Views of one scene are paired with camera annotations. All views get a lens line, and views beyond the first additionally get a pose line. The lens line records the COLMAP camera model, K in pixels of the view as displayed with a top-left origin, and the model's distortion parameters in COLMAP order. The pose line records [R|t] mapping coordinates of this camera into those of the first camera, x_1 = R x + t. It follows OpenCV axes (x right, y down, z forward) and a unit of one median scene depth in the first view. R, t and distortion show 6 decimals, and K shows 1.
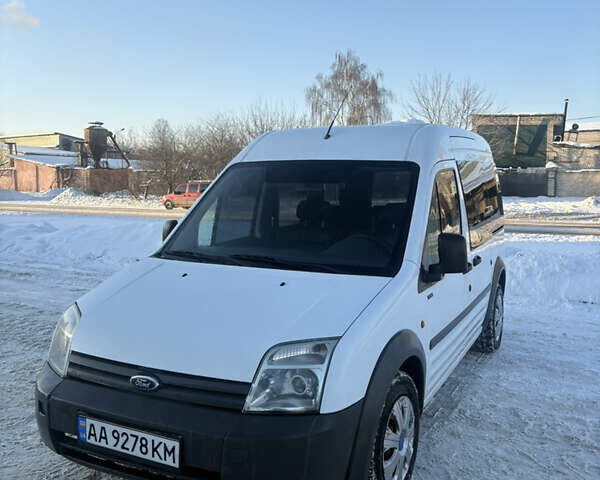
lens RADIAL K [[596.0, 0, 300.0], [0, 596.0, 240.0], [0, 0, 1]] dist [0.014668, 0.029817]
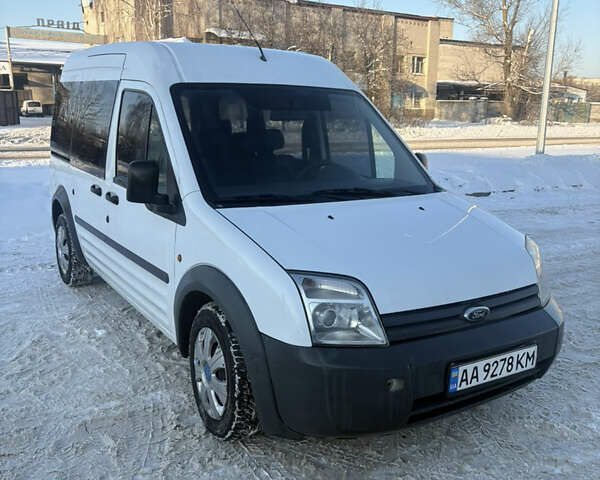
lens RADIAL K [[596.0, 0, 300.0], [0, 596.0, 240.0], [0, 0, 1]] dist [0.014668, 0.029817]
pose [[0.519180, -0.177992, 0.835925, -1.077512], [0.066828, 0.983533, 0.167917, -0.066812], [-0.852048, -0.031316, 0.522526, 0.627358]]
